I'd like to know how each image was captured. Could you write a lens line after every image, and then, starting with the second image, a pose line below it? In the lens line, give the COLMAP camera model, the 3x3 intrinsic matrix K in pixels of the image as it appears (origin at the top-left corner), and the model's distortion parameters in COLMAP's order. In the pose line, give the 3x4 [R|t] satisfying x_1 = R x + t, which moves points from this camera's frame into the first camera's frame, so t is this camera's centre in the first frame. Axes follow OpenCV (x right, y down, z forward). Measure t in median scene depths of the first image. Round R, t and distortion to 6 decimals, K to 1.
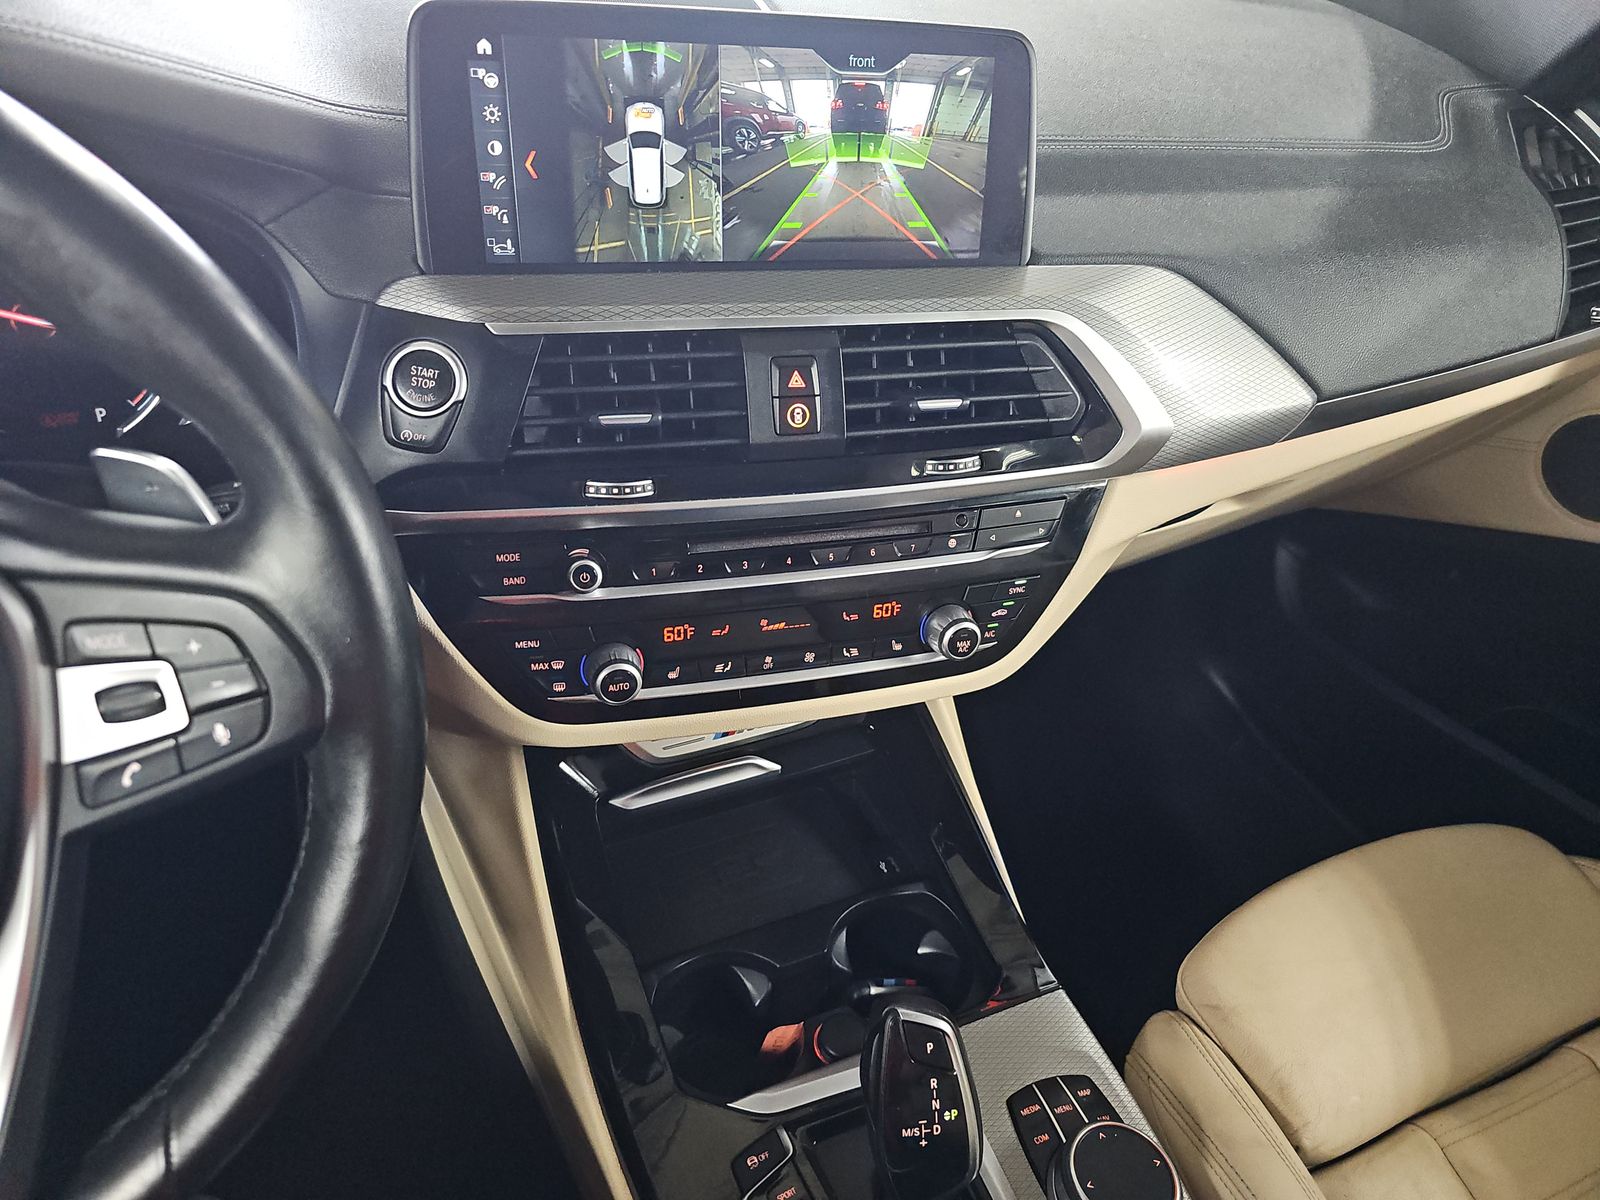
lens RADIAL K [[1075.3, 0, 789.7], [0, 1075.3, 605.7], [0, 0, 1]] dist [0.034366, -0.038249]
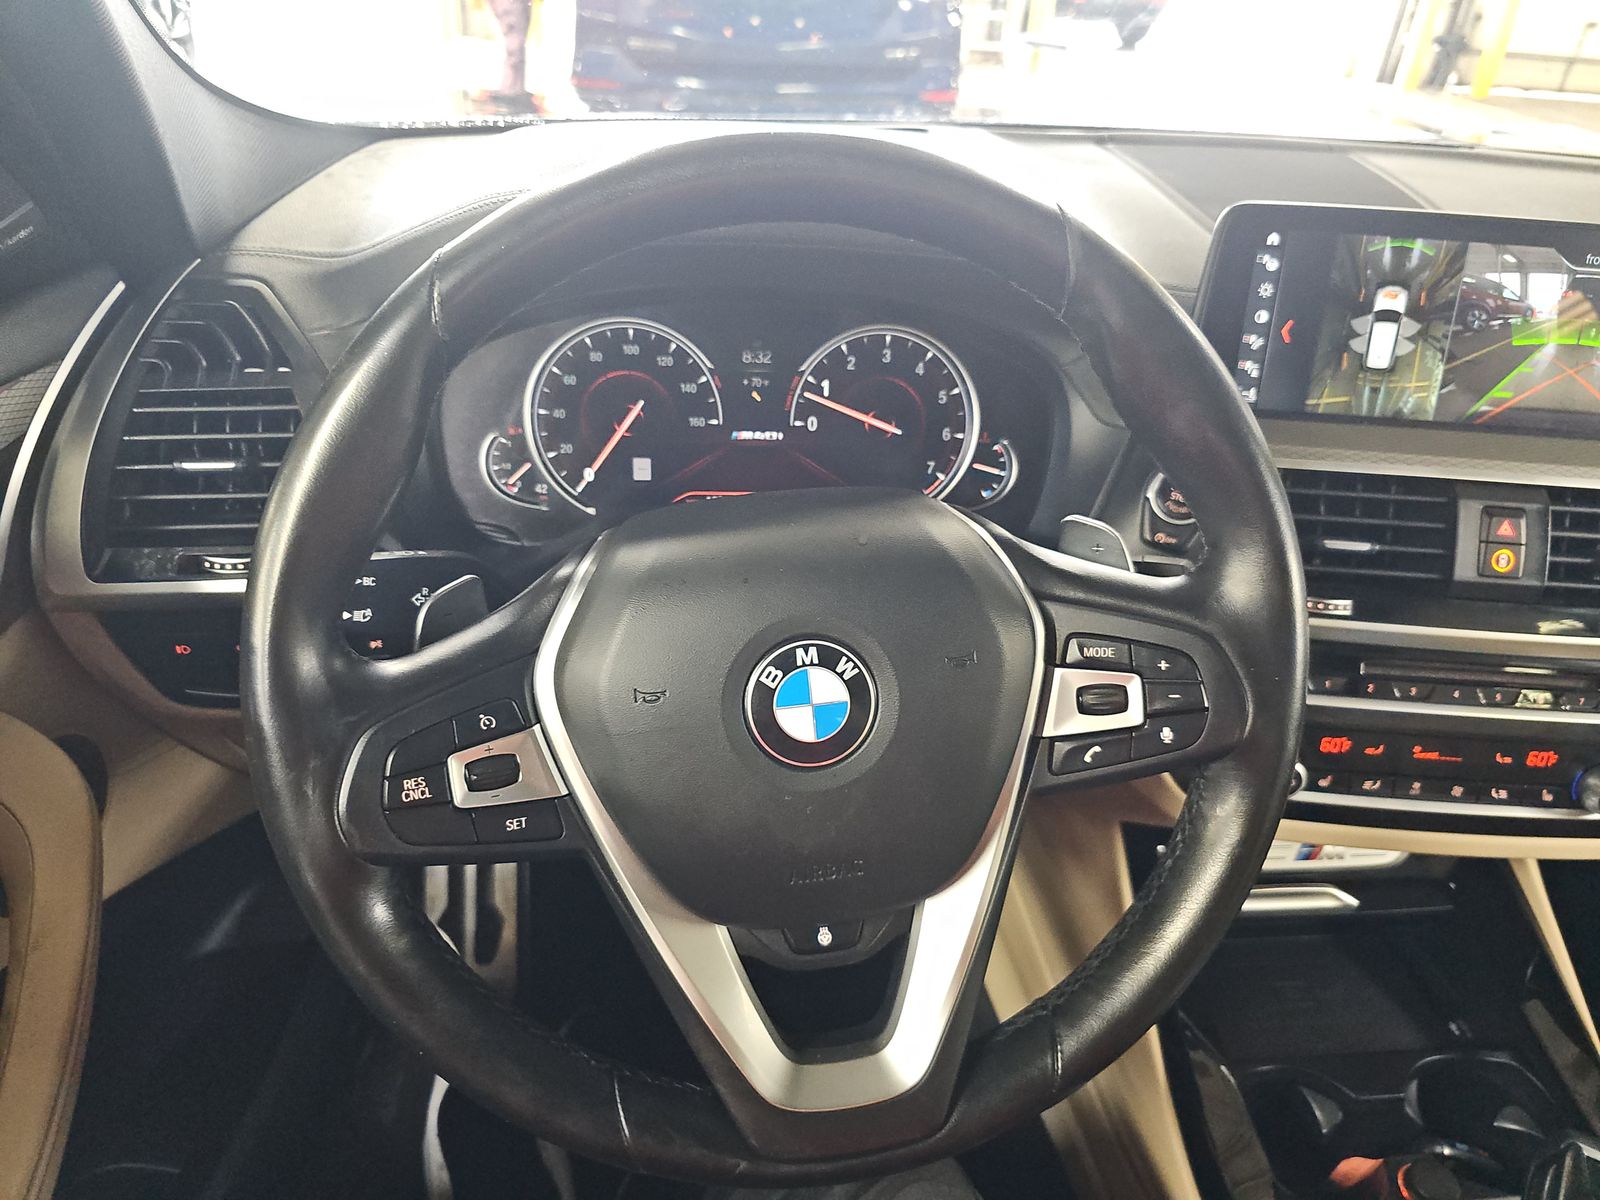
lens RADIAL K [[1075.3, 0, 802.5], [0, 1075.3, 596.8], [0, 0, 1]] dist [0.034366, -0.038249]
pose [[0.949297, 0.124950, -0.288484, -0.351011], [-0.165730, 0.978661, -0.121472, 0.111539], [0.267150, 0.163123, 0.949748, -0.228612]]
